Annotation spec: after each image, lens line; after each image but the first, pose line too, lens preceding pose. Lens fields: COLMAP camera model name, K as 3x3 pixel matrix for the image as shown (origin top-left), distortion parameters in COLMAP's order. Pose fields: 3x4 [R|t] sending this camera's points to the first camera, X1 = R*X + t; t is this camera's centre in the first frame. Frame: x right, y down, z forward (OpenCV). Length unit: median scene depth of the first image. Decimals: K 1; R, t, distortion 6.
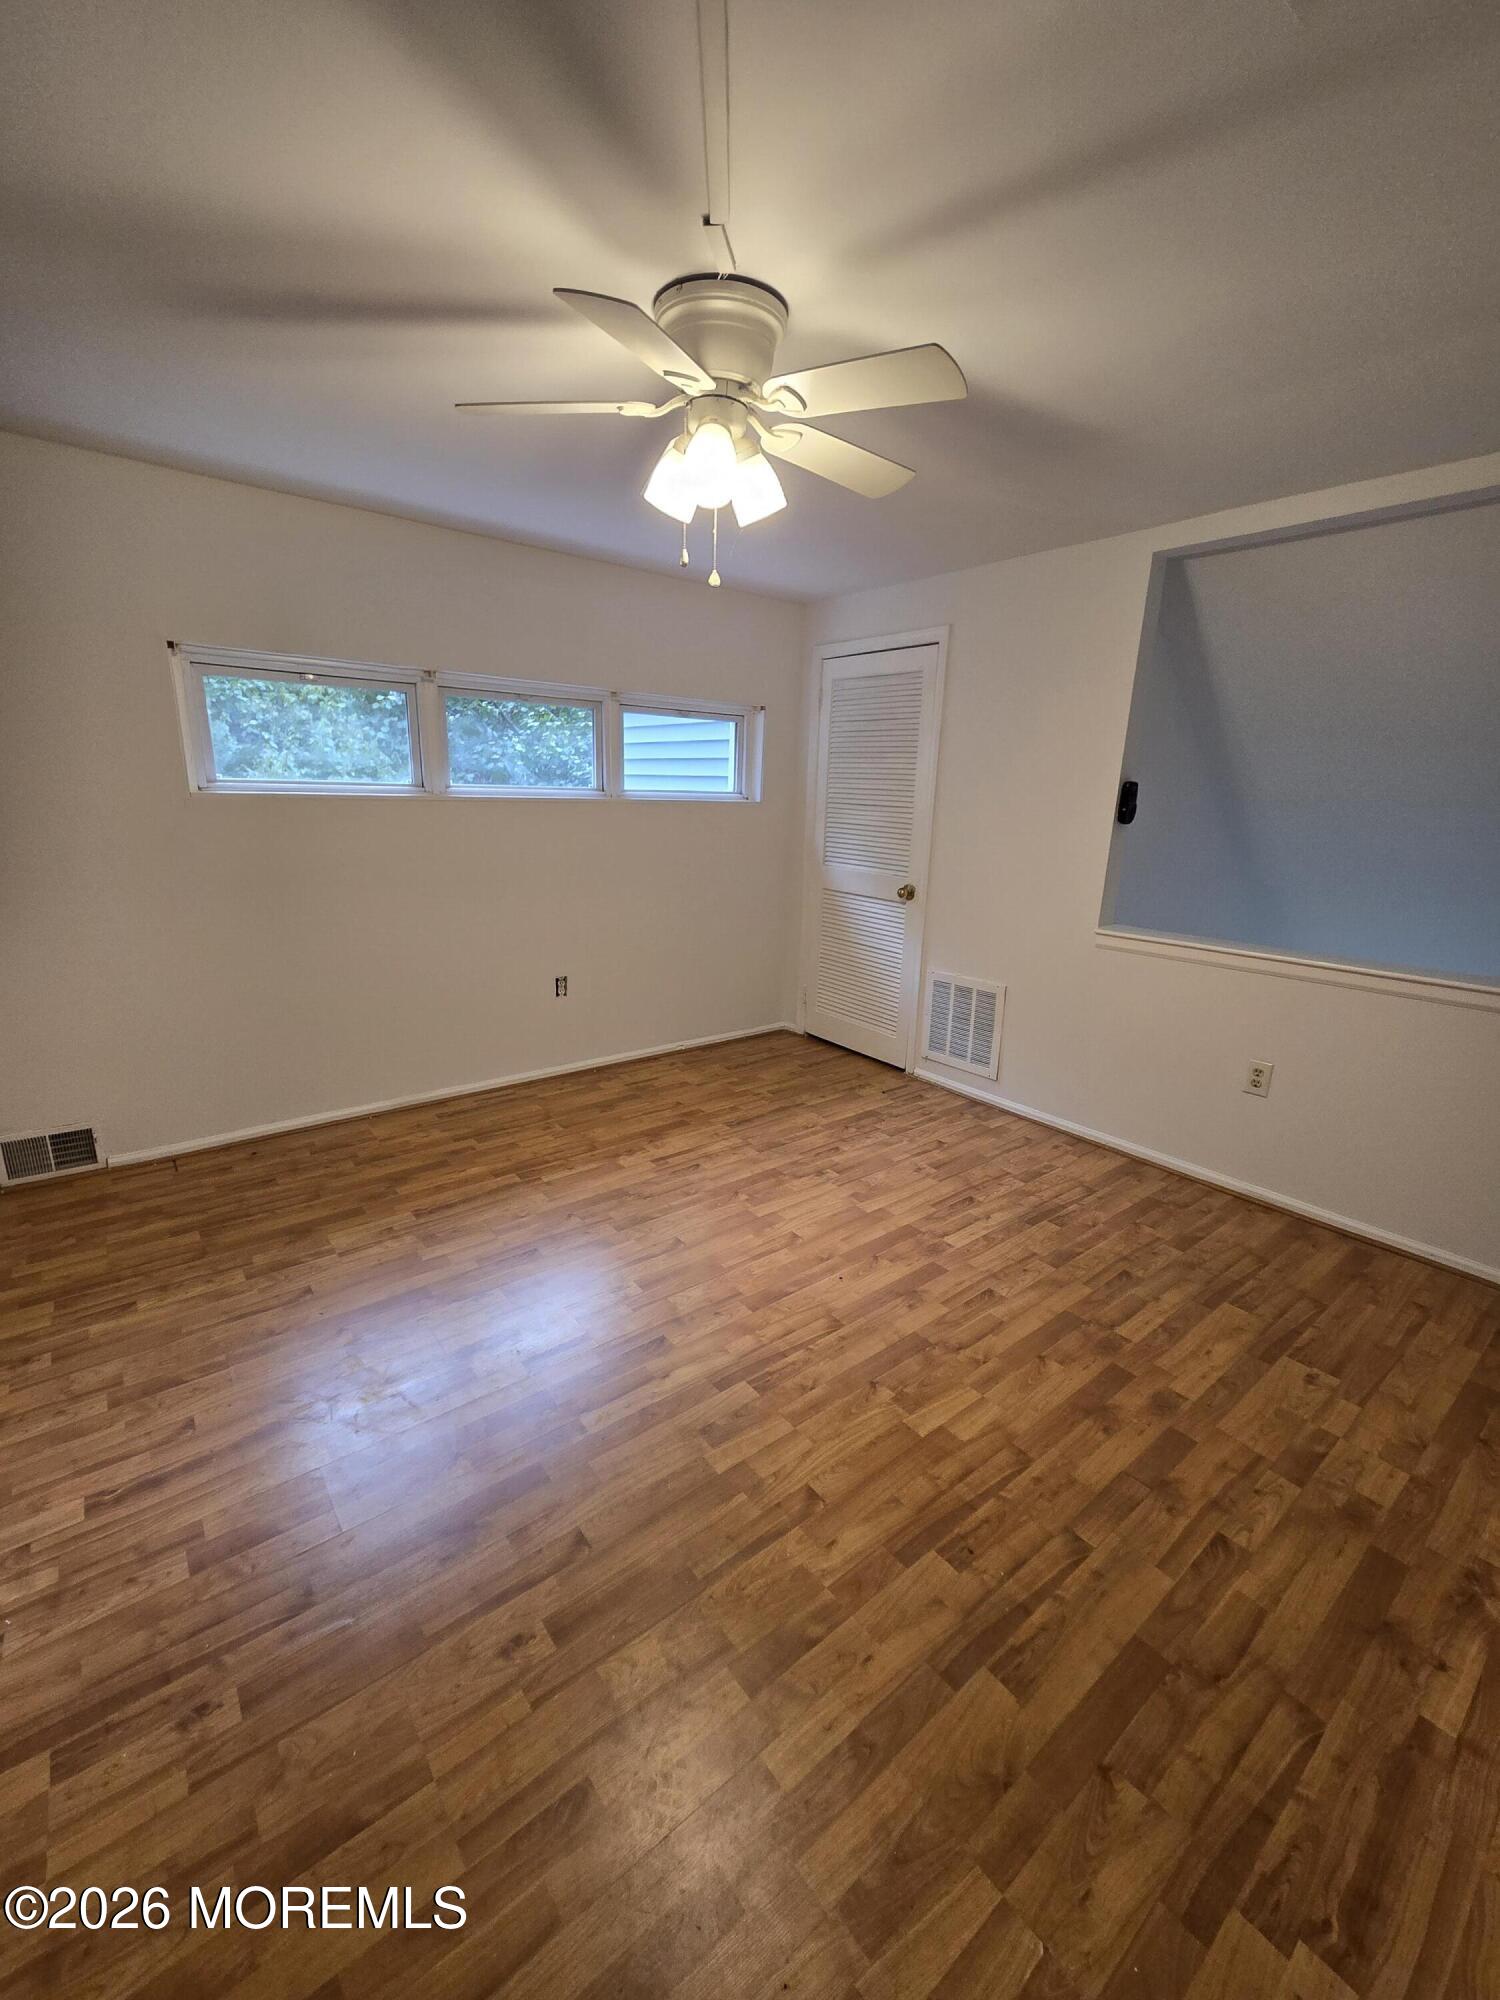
lens RADIAL K [[822.7, 0, 748.0], [0, 822.7, 1002.1], [0, 0, 1]] dist [-0.003197, 0.002903]
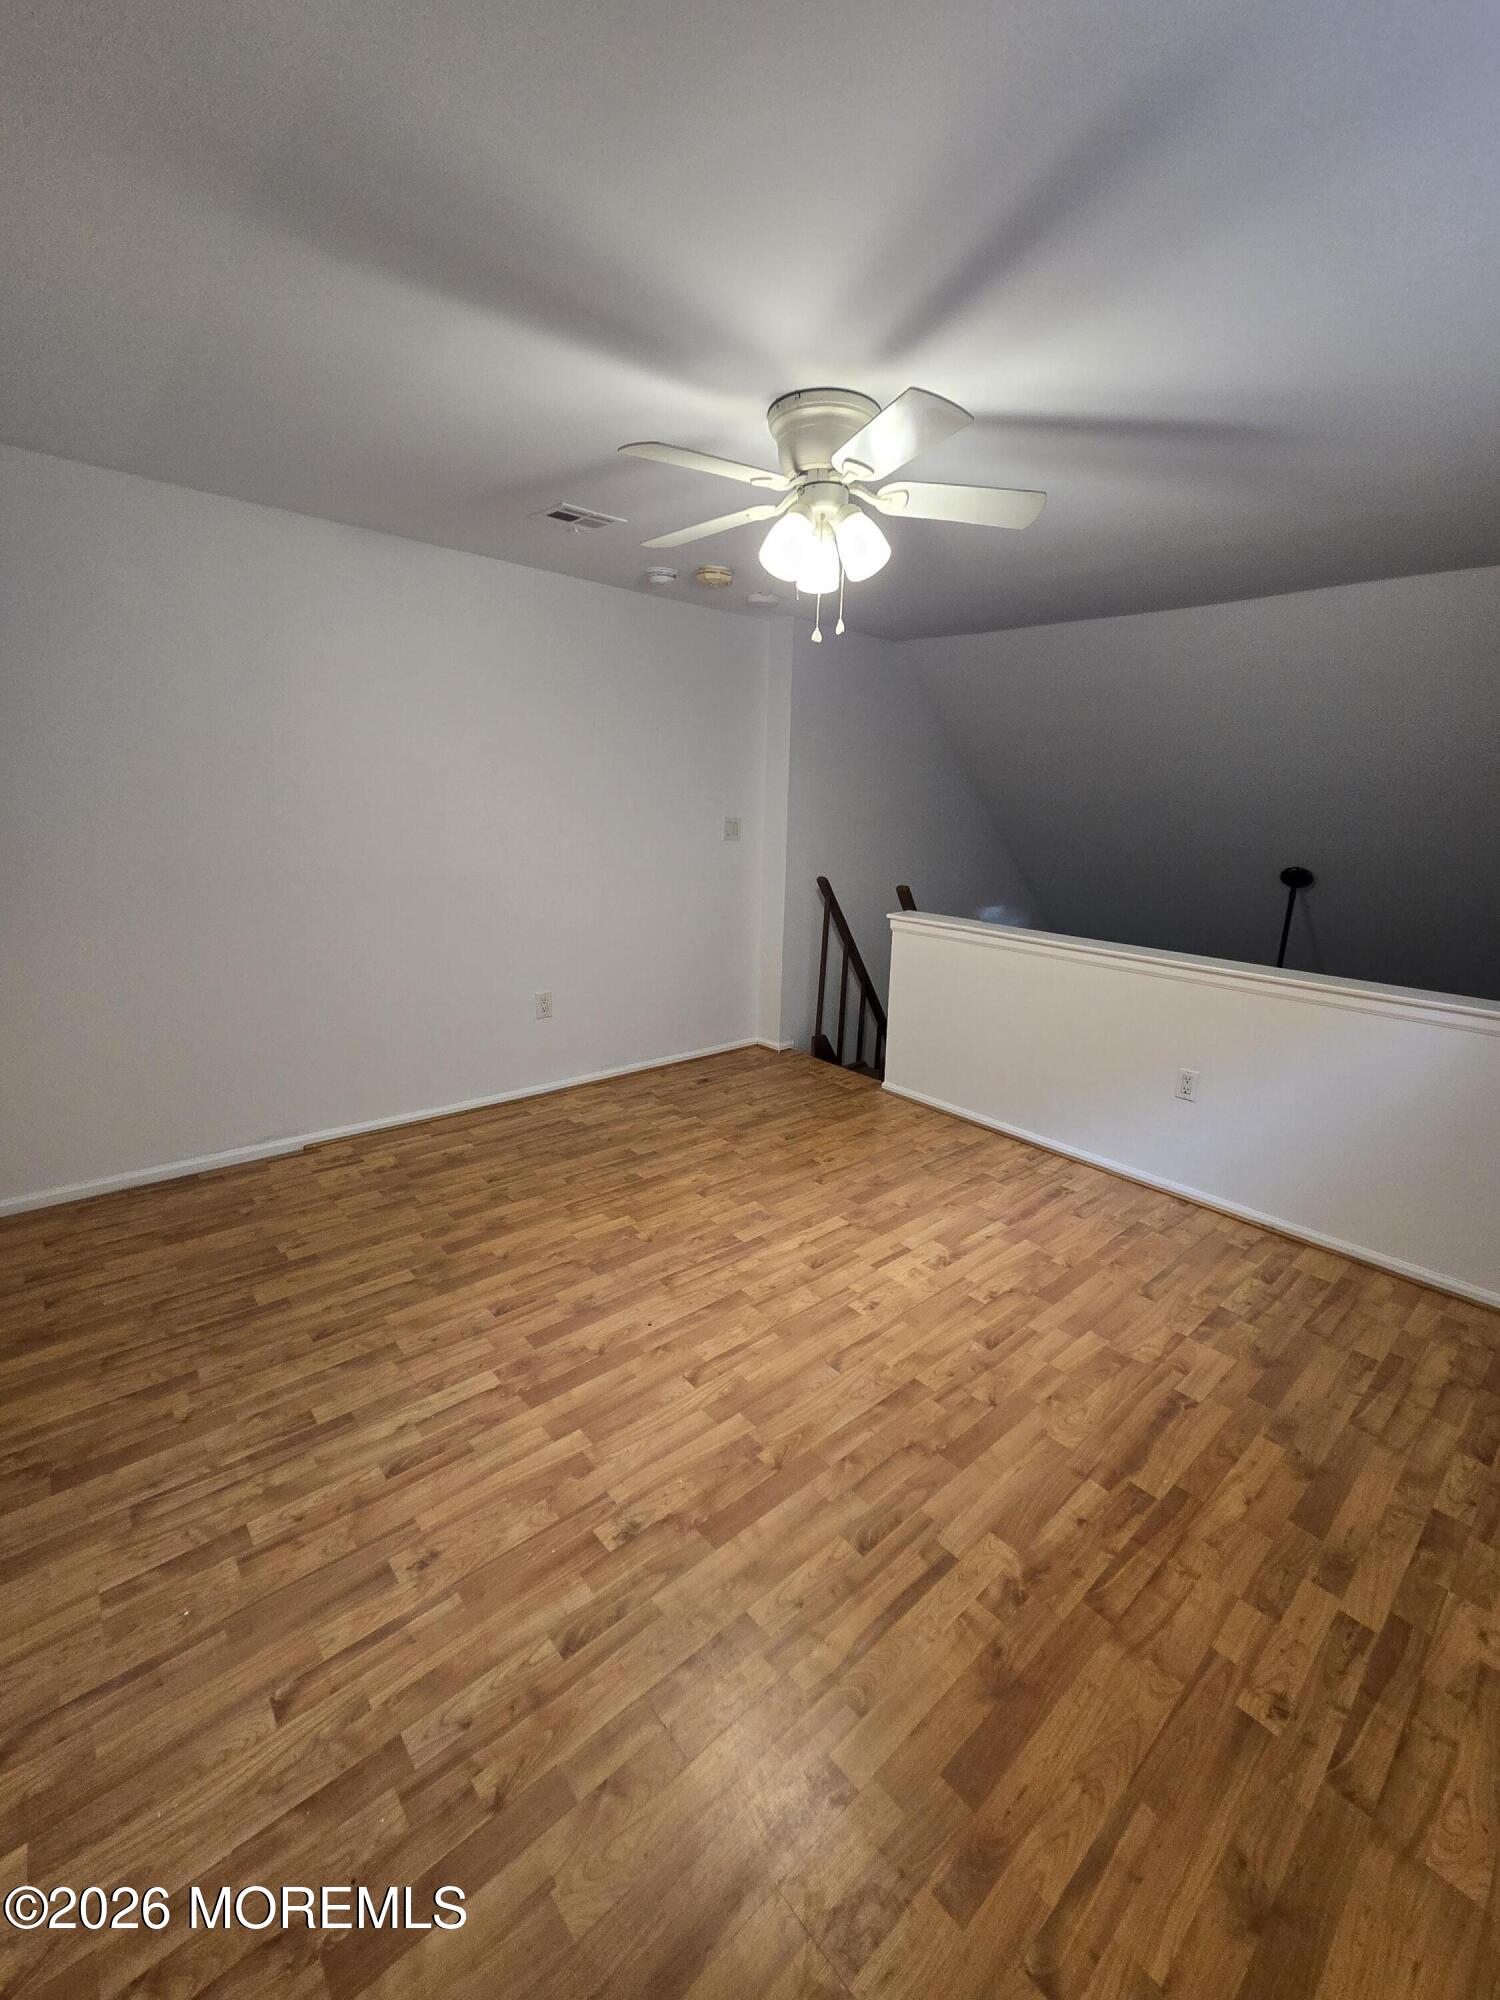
lens RADIAL K [[822.7, 0, 747.4], [0, 822.7, 999.8], [0, 0, 1]] dist [-0.003197, 0.002903]
pose [[-0.996818, -0.049821, -0.062221, 0.079133], [-0.073562, 0.875588, 0.477425, -0.452860], [0.030694, 0.480483, -0.876467, 1.664007]]
